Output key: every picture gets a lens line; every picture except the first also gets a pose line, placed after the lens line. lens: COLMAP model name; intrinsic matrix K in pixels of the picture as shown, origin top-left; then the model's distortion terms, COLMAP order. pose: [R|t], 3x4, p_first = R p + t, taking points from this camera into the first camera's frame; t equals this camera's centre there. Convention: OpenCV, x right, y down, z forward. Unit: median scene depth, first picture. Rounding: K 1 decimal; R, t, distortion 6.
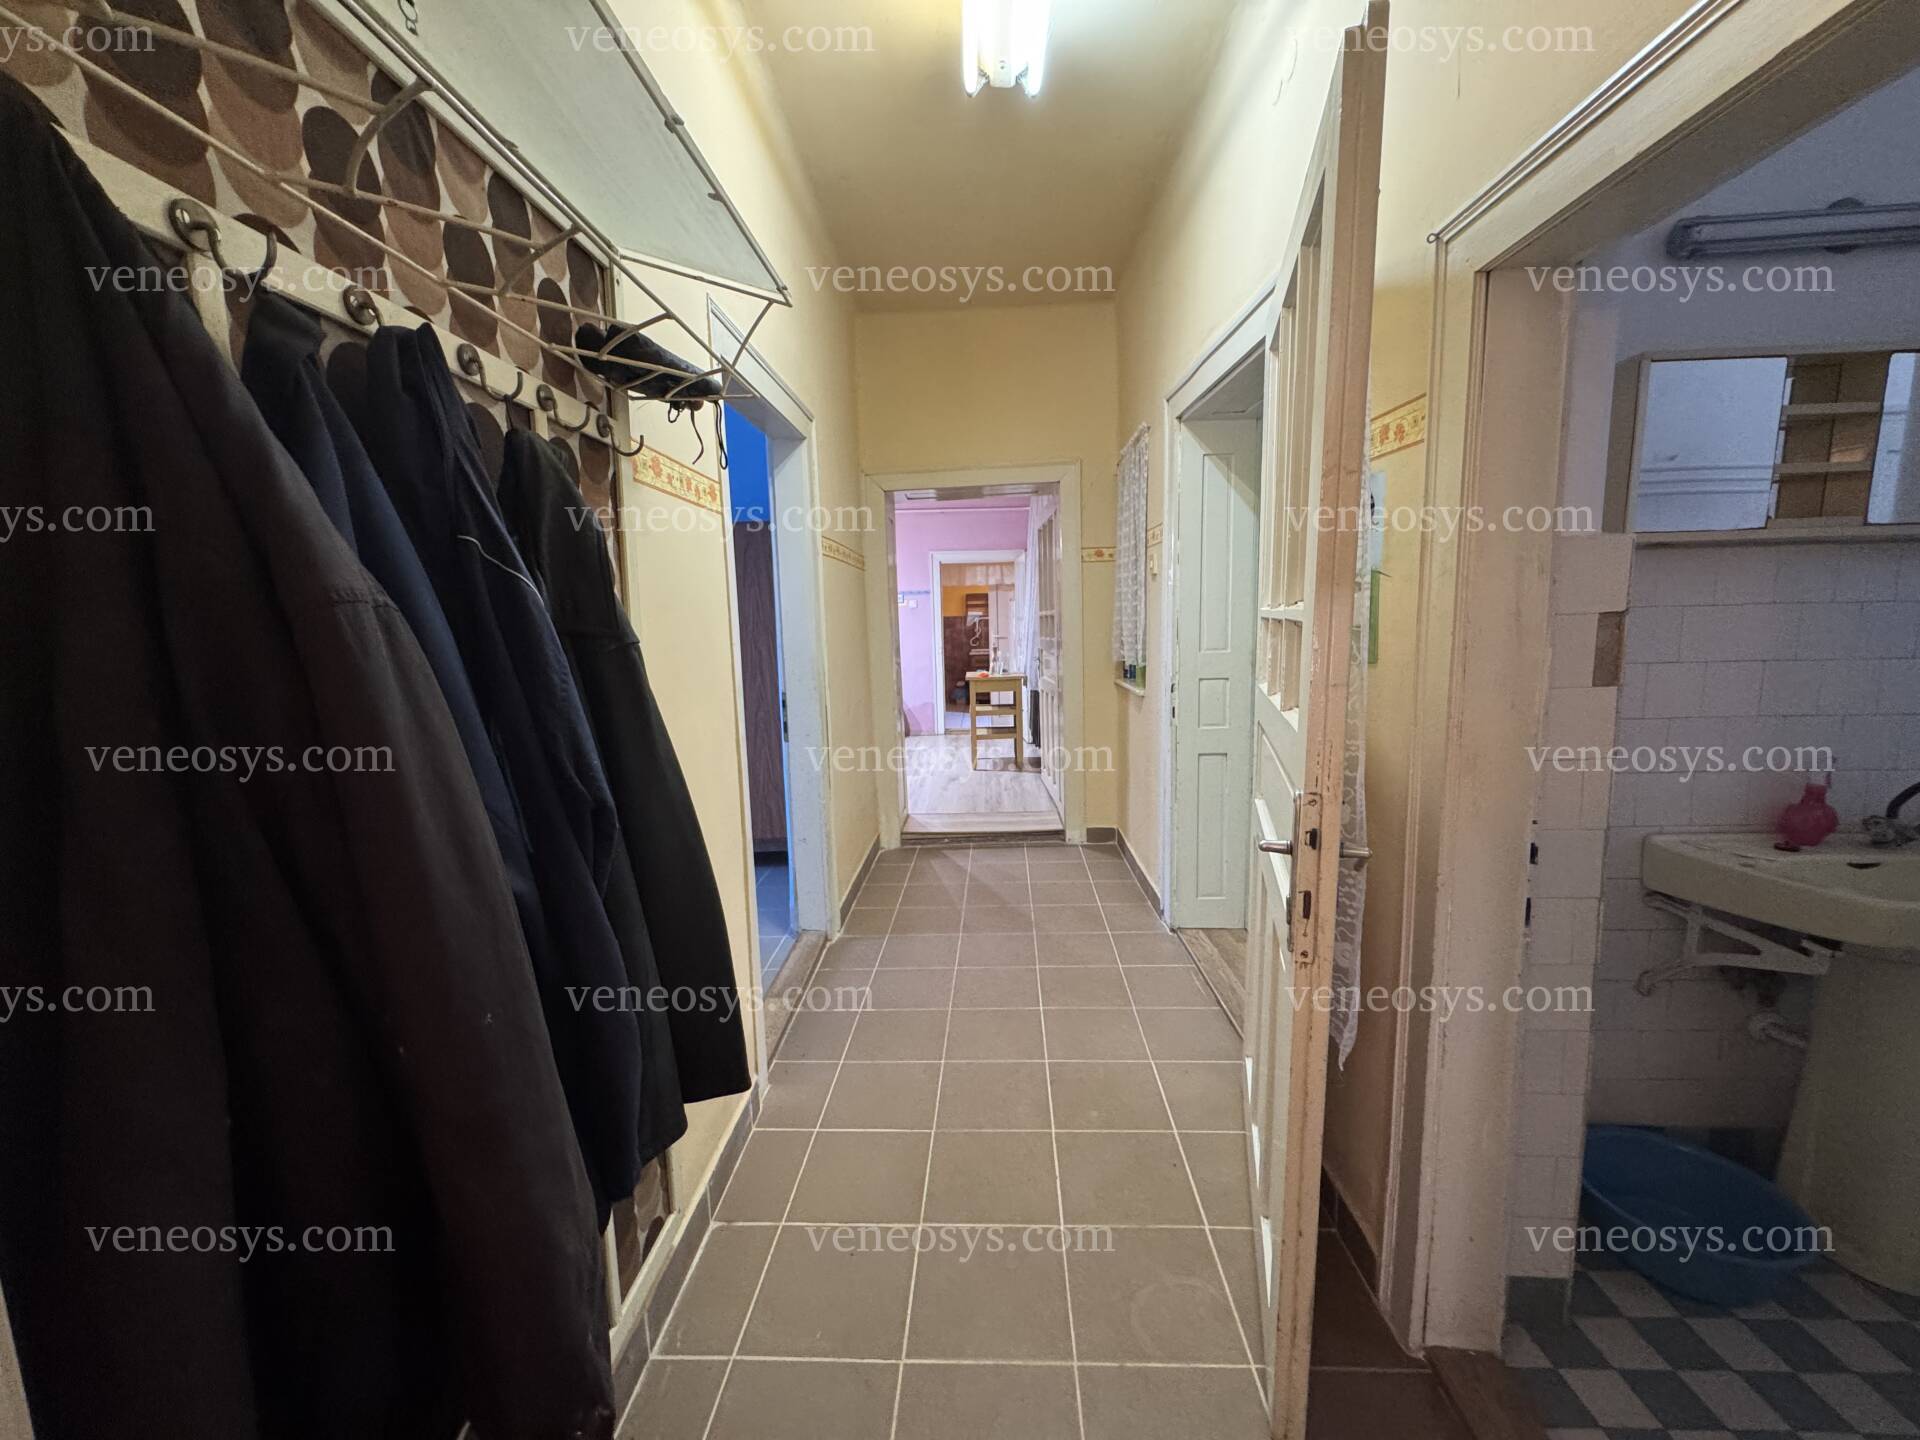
lens RADIAL K [[772.5, 0, 959.7], [0, 772.5, 731.3], [0, 0, 1]] dist [-0.001950, 0.000148]
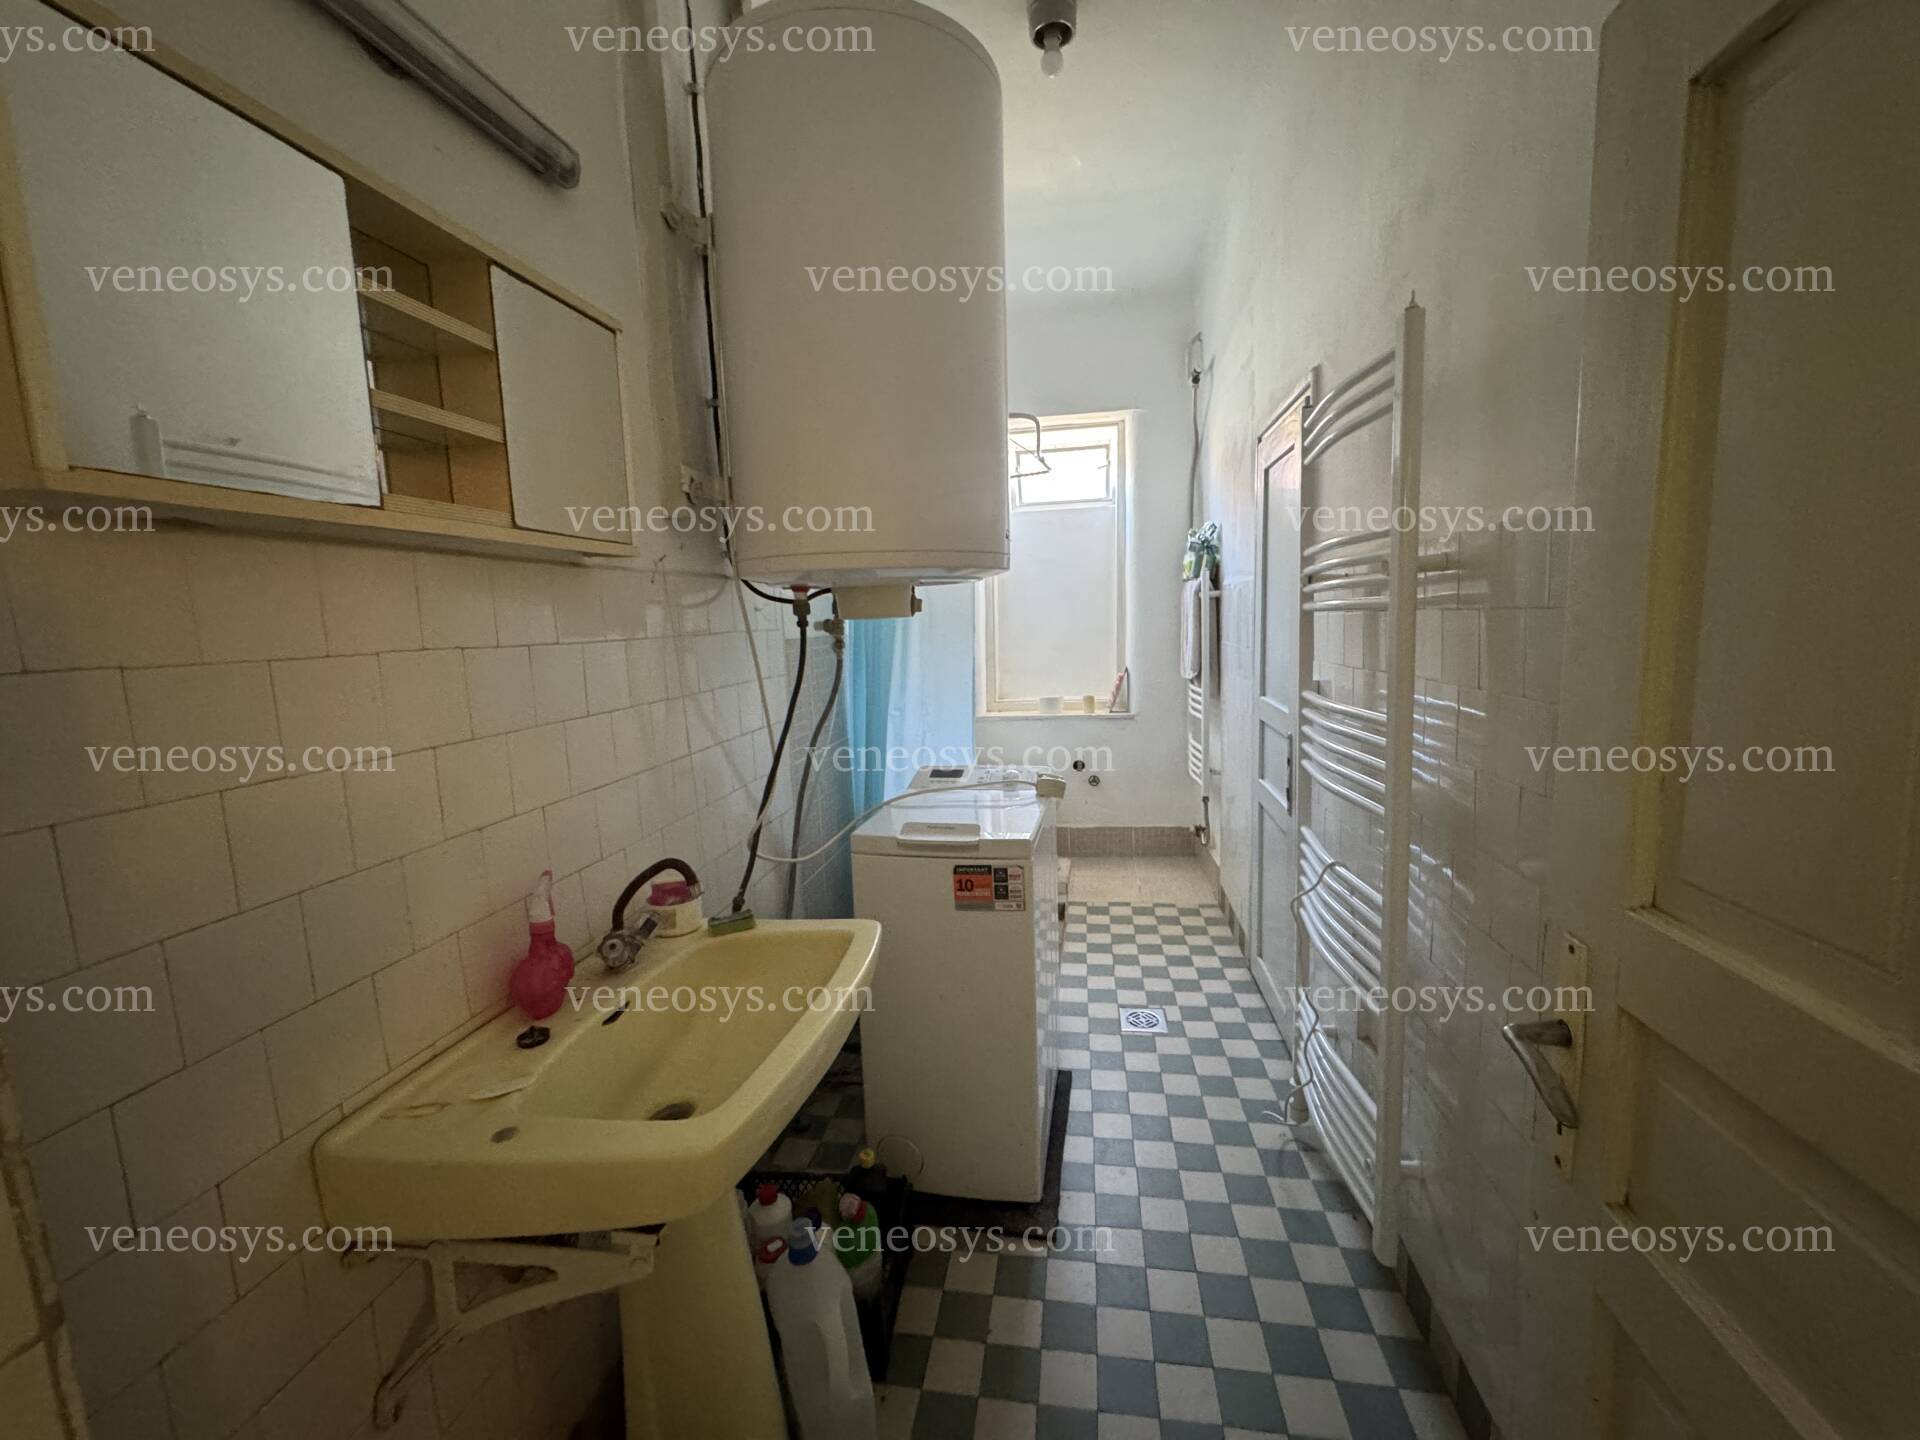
lens RADIAL K [[772.5, 0, 963.9], [0, 772.5, 724.9], [0, 0, 1]] dist [-0.001950, 0.000148]
pose [[0.128288, -0.109247, 0.985701, 0.548265], [0.171384, 0.981403, 0.086465, -0.092327], [-0.976816, 0.157841, 0.144625, 0.547365]]
